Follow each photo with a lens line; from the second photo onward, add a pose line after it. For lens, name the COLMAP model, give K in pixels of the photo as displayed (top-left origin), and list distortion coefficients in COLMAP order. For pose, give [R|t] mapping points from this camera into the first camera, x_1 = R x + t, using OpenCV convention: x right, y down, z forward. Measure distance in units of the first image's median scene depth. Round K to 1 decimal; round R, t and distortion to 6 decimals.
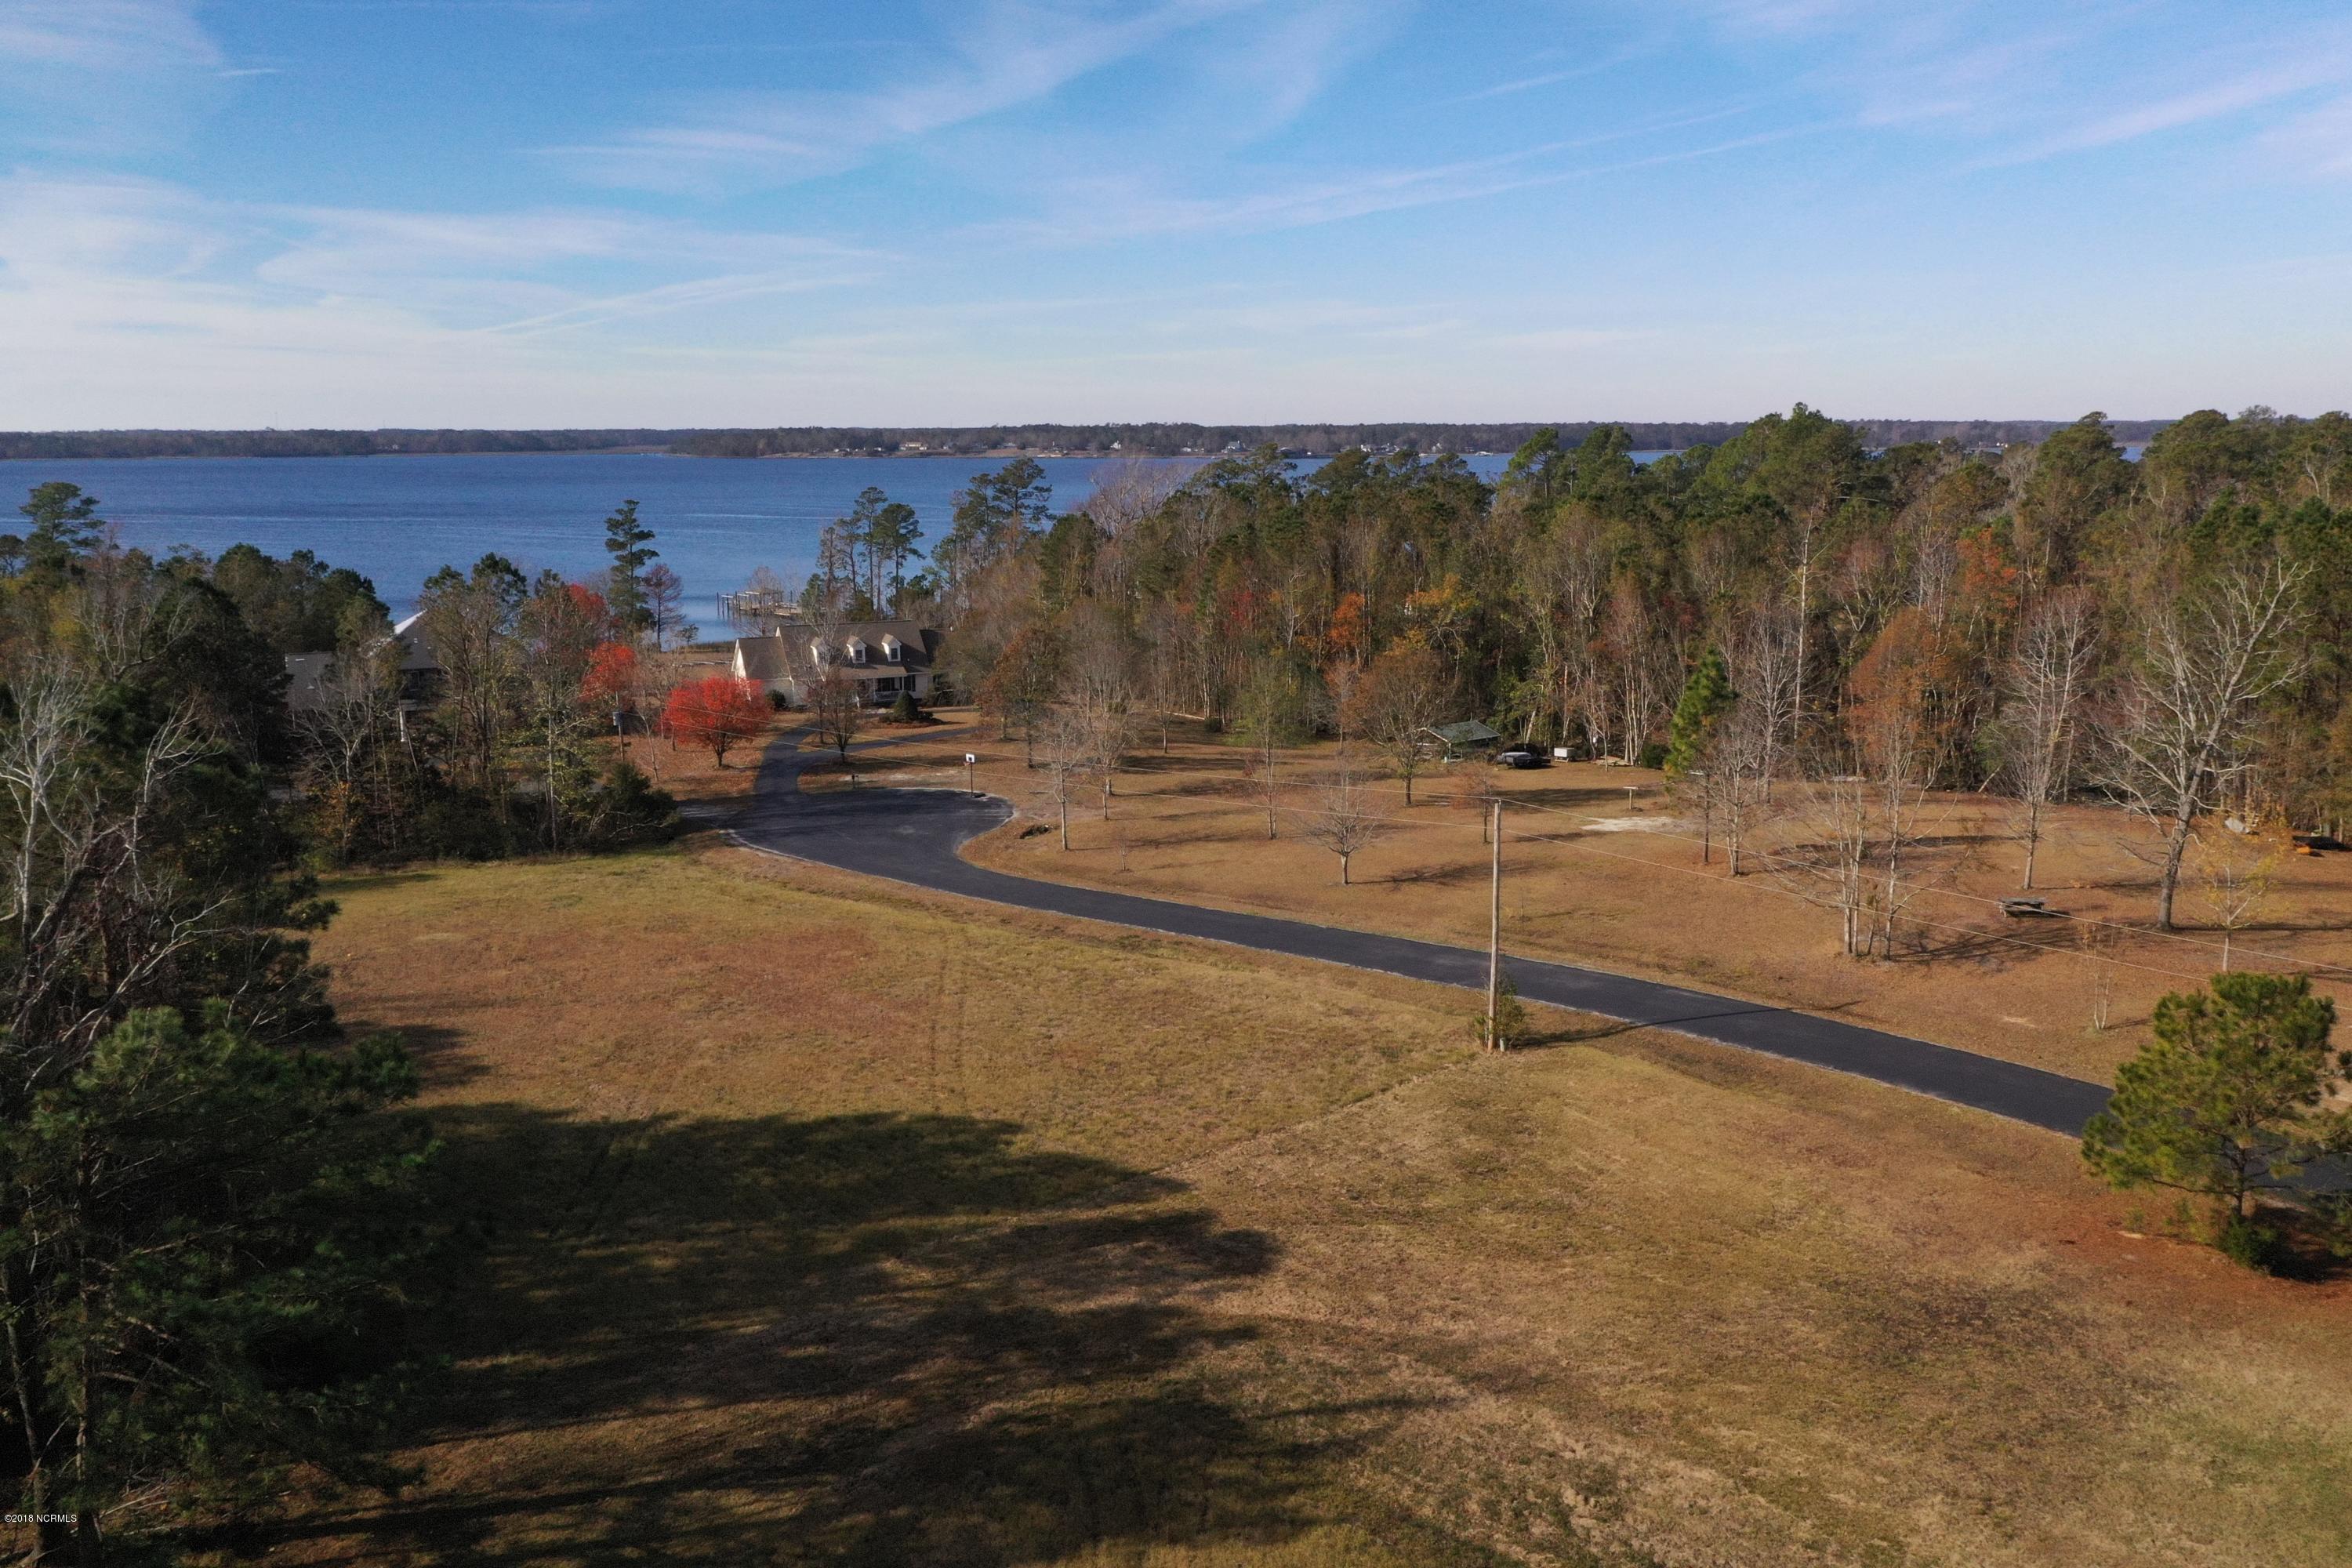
lens RADIAL K [[1890.2, 0, 1185.3], [0, 1890.2, 791.0], [0, 0, 1]] dist [0.001861, 0.008393]
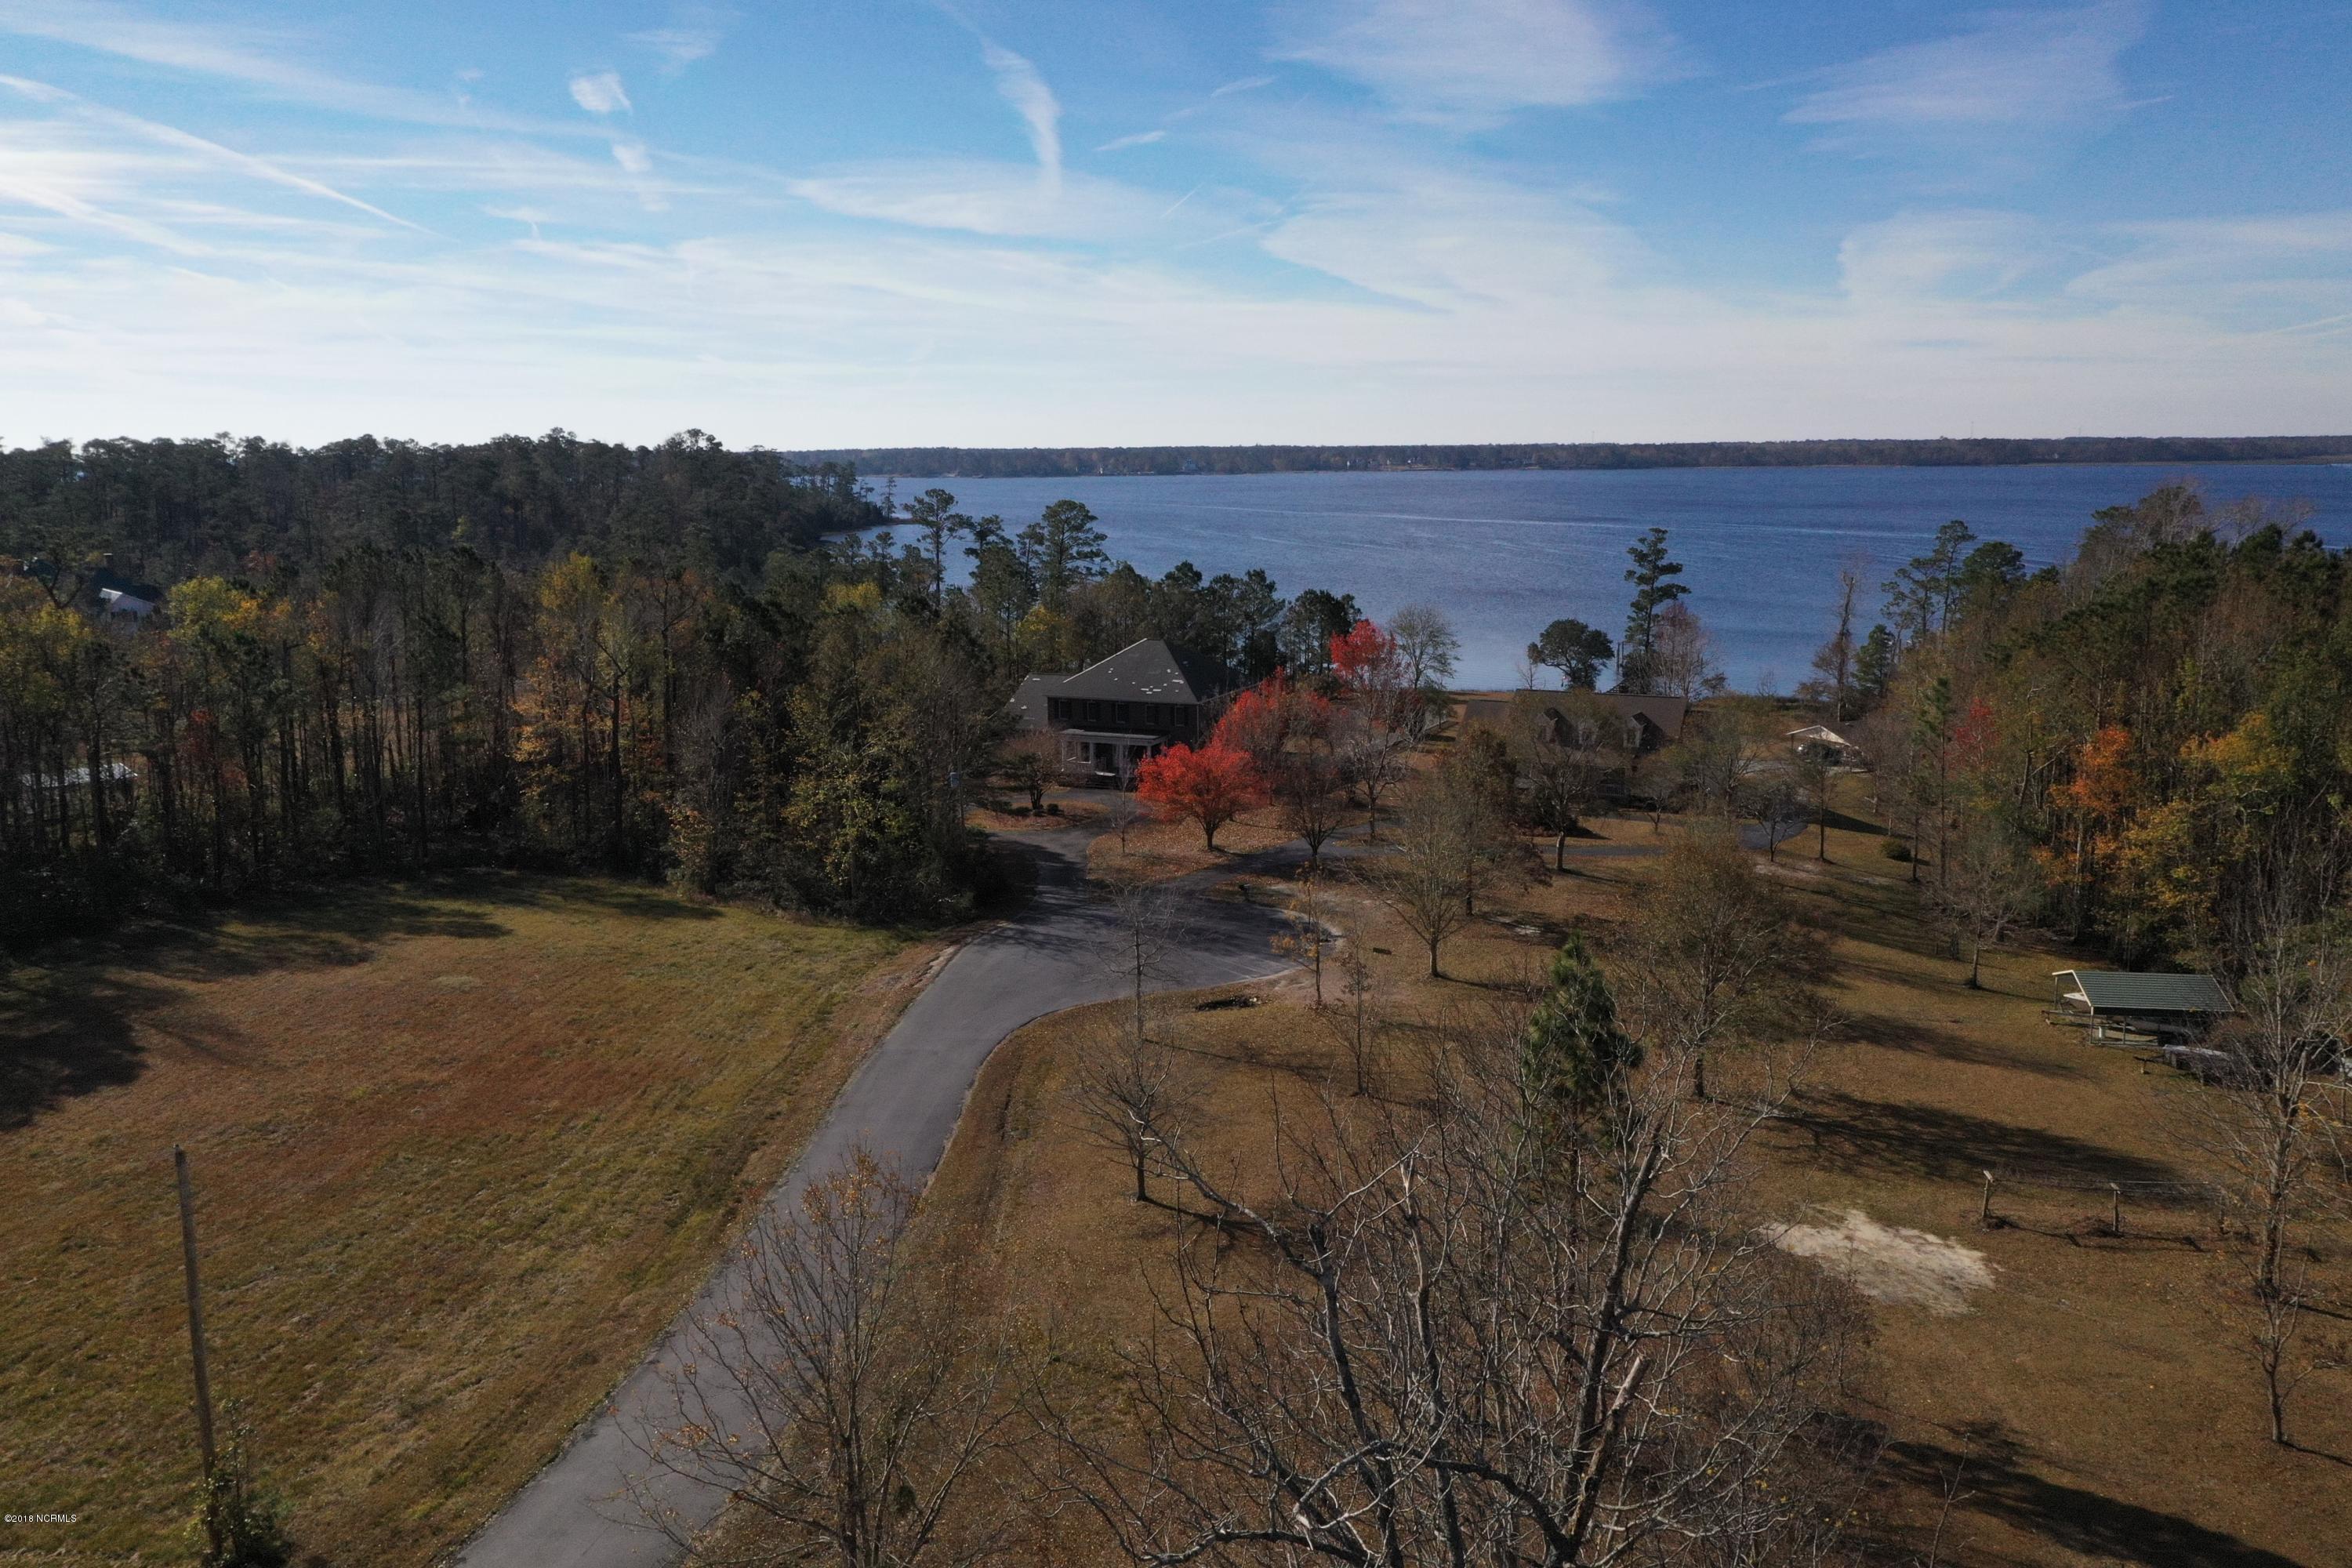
lens RADIAL K [[1890.2, 0, 1182.1], [0, 1890.2, 771.0], [0, 0, 1]] dist [0.001861, 0.008393]
pose [[0.644789, 0.126289, -0.753855, 0.769651], [-0.138180, 0.989266, 0.047538, -0.175754], [0.751766, 0.073516, 0.655319, 0.884932]]
